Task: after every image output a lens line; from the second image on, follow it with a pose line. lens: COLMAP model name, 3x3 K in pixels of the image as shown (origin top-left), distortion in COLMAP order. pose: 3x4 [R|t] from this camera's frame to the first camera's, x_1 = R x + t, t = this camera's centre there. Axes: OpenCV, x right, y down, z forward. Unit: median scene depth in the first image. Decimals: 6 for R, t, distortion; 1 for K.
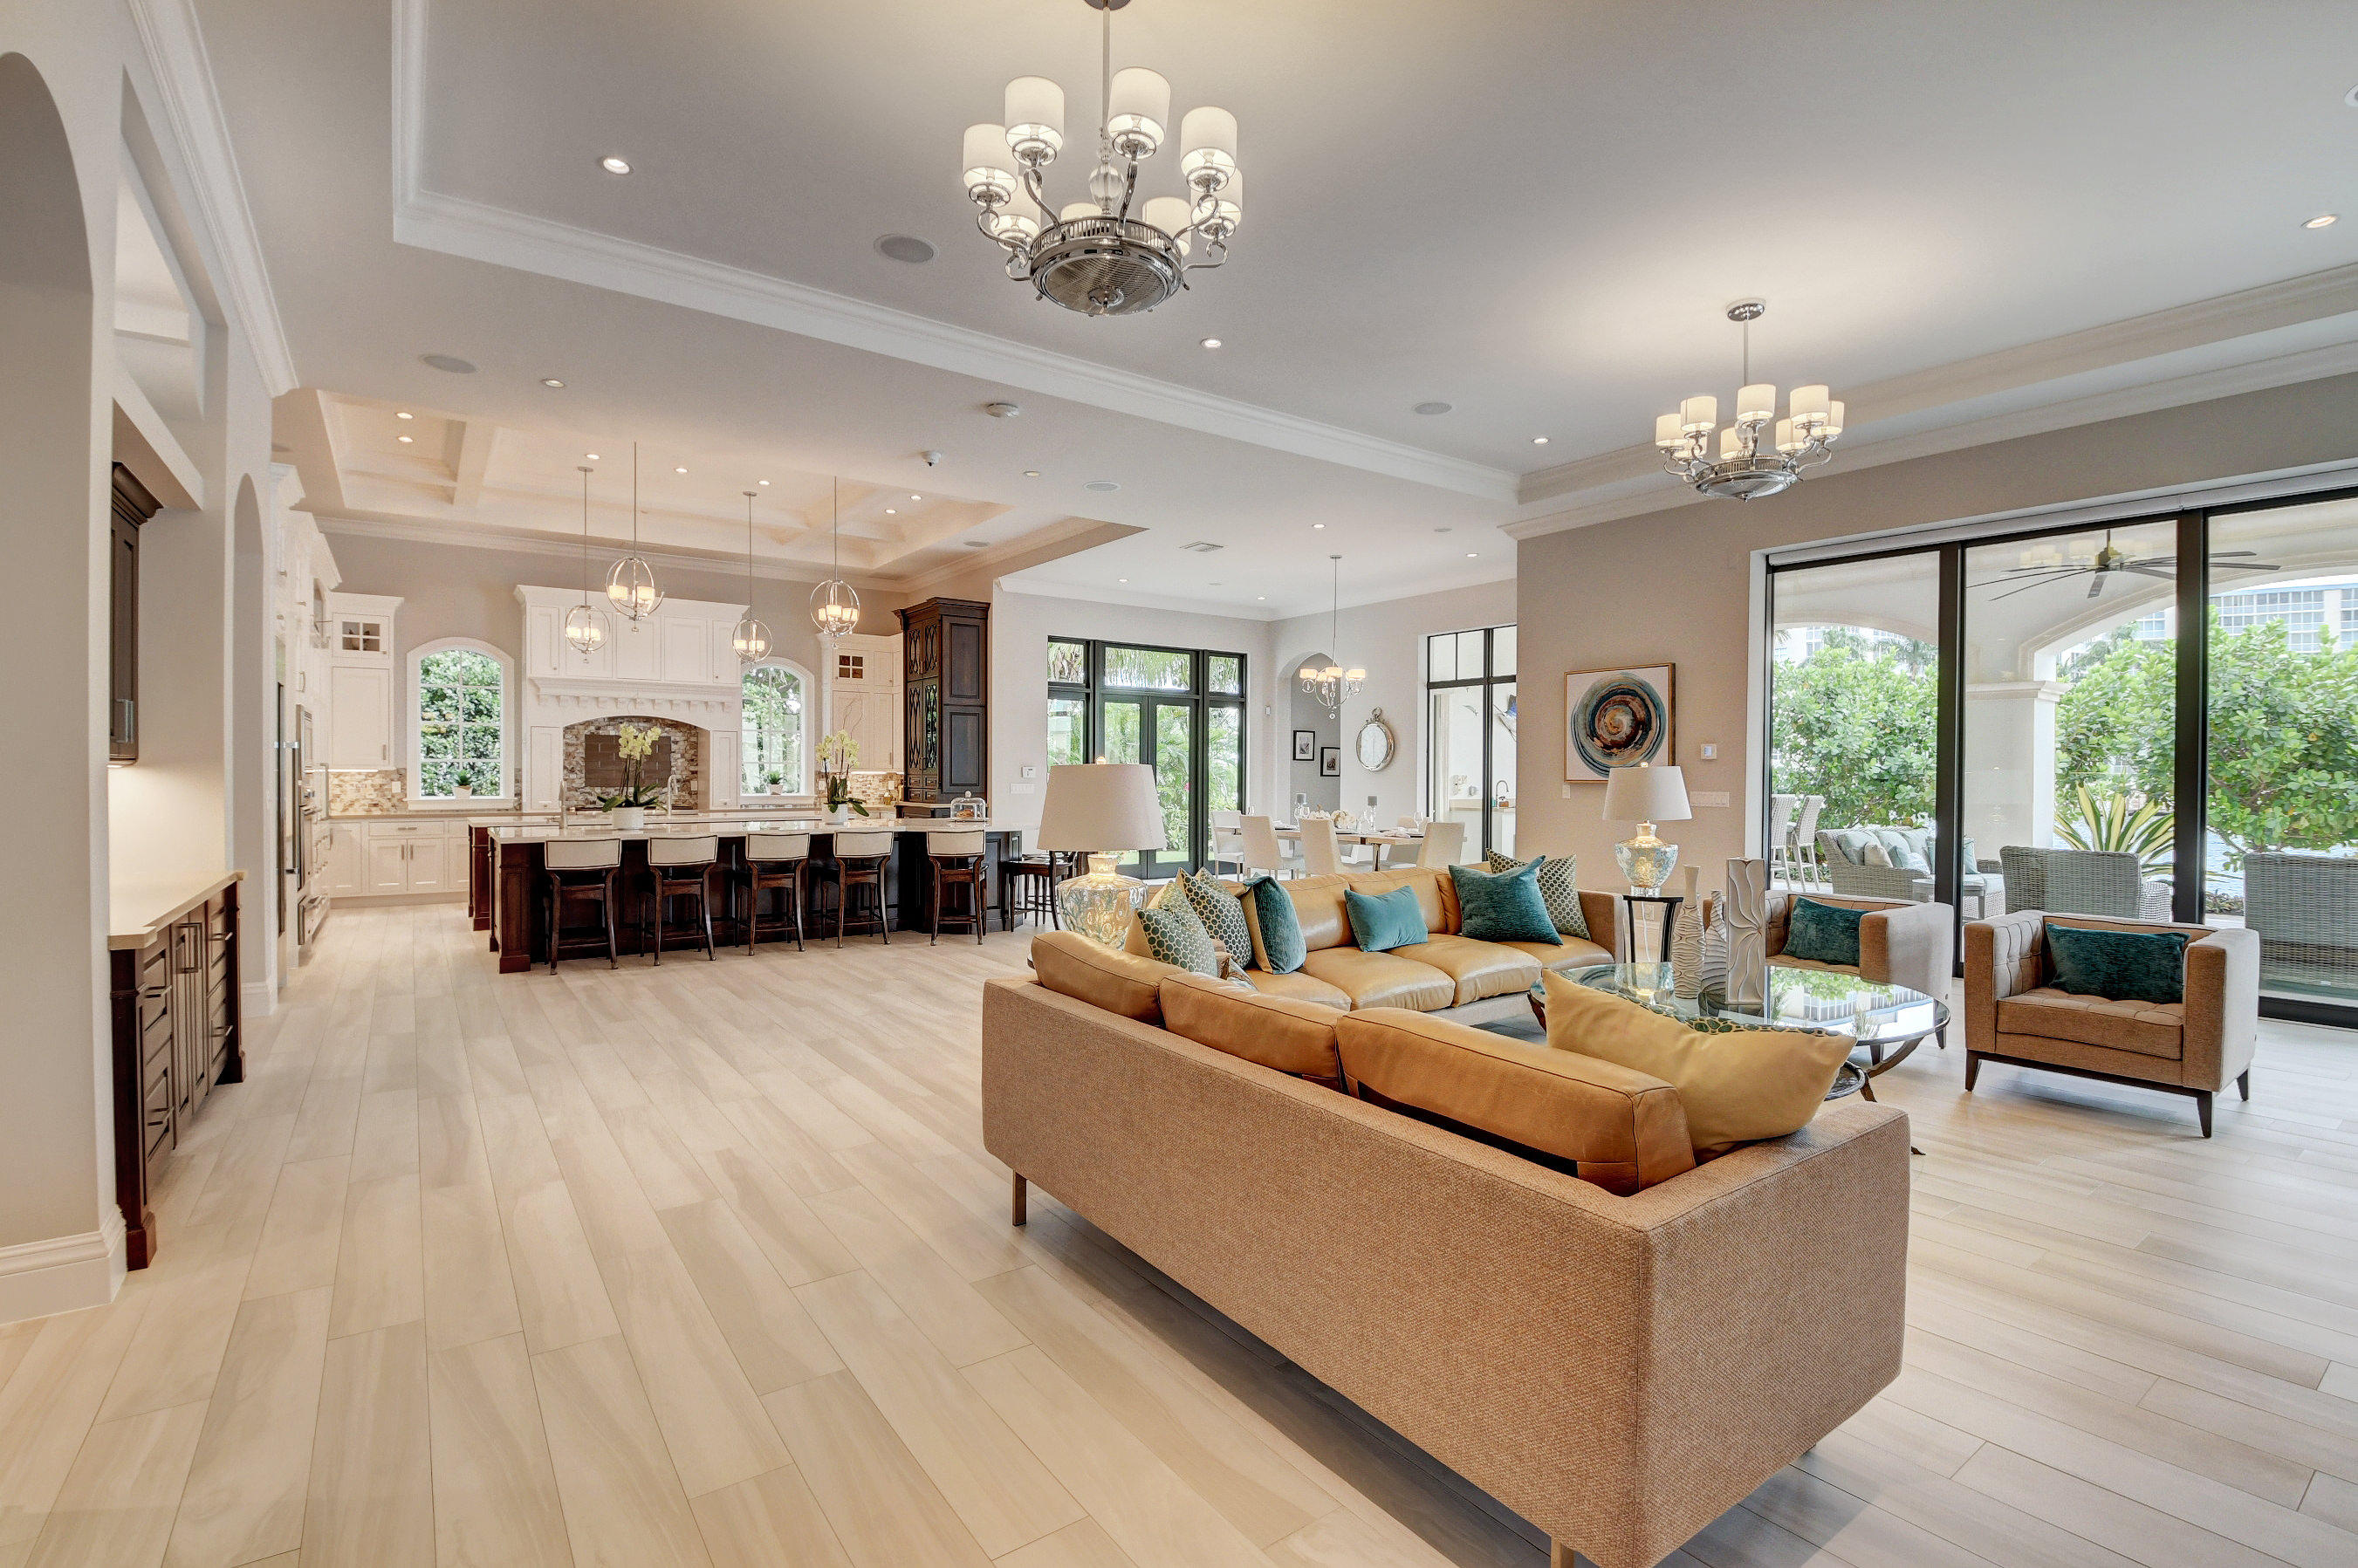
lens RADIAL K [[1076.3, 0, 1176.8], [0, 1076.3, 782.4], [0, 0, 1]] dist [-0.008682, -0.012129]
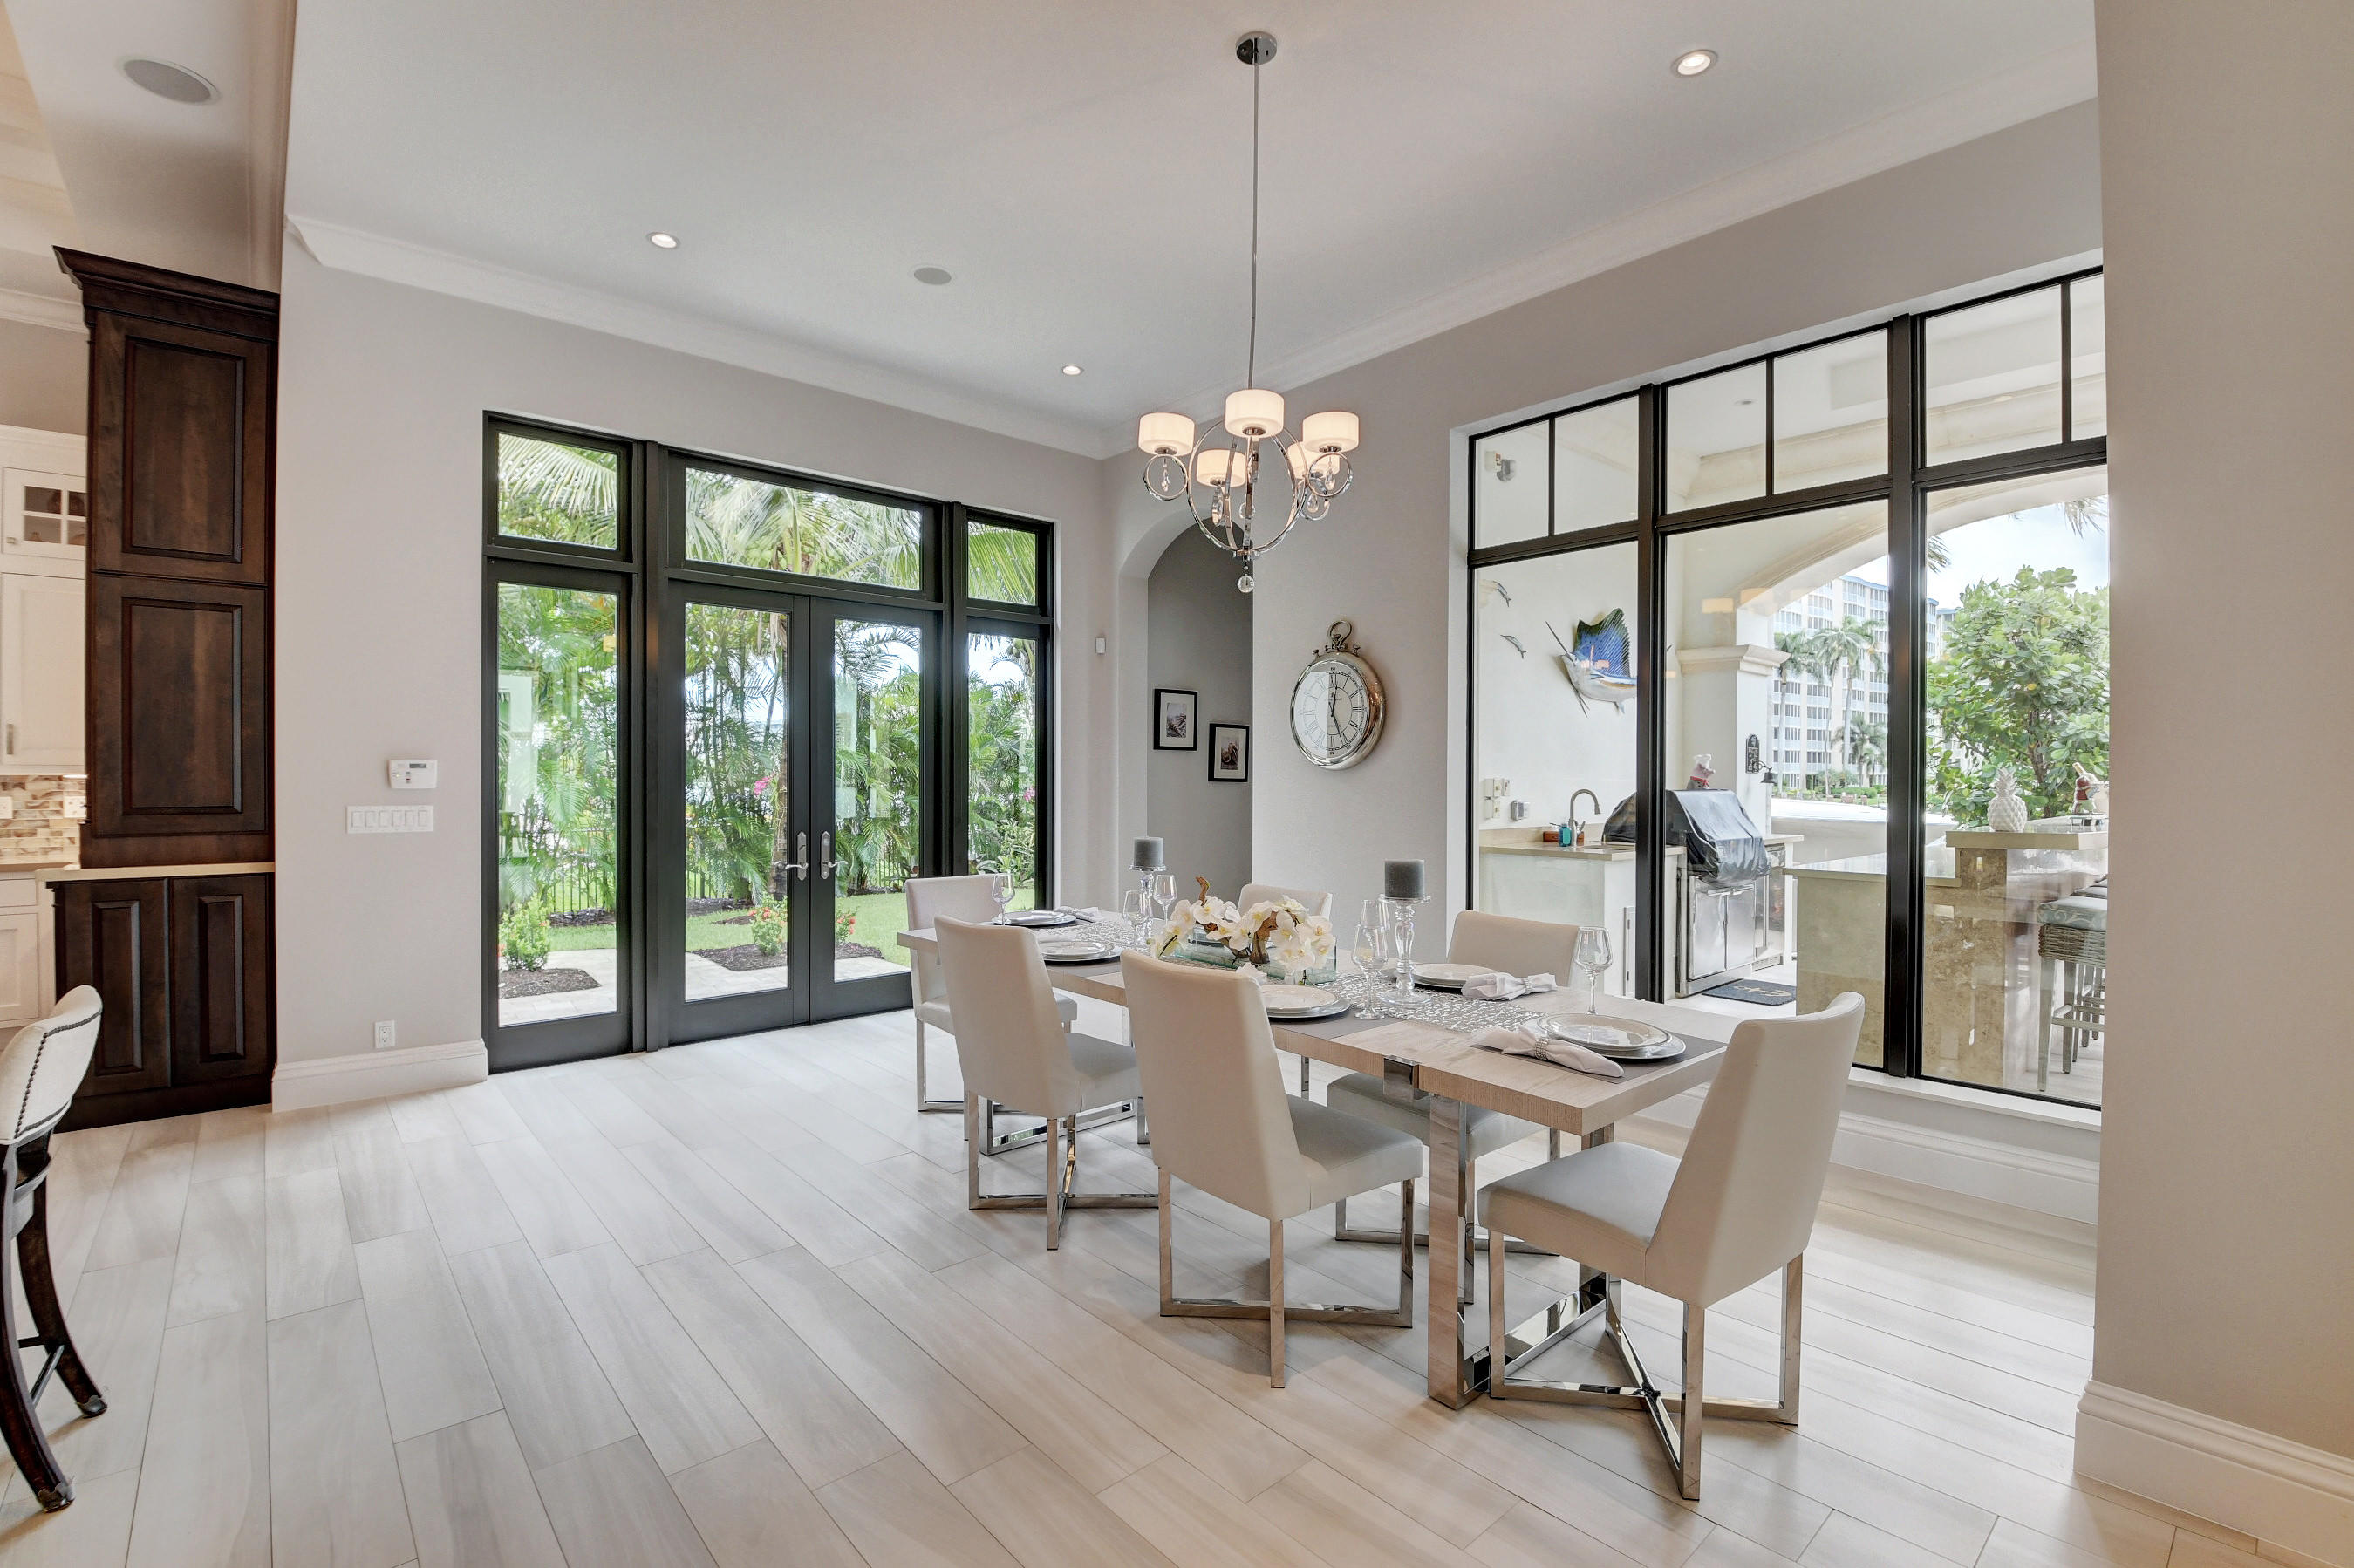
lens RADIAL K [[1022.5, 0, 1170.3], [0, 1022.5, 782.9], [0, 0, 1]] dist [-0.037340, -0.002735]
pose [[0.995362, -0.003473, 0.096133, 0.085064], [0.003703, 0.999991, -0.002210, -0.004727], [-0.096124, 0.002555, 0.995366, 0.644848]]
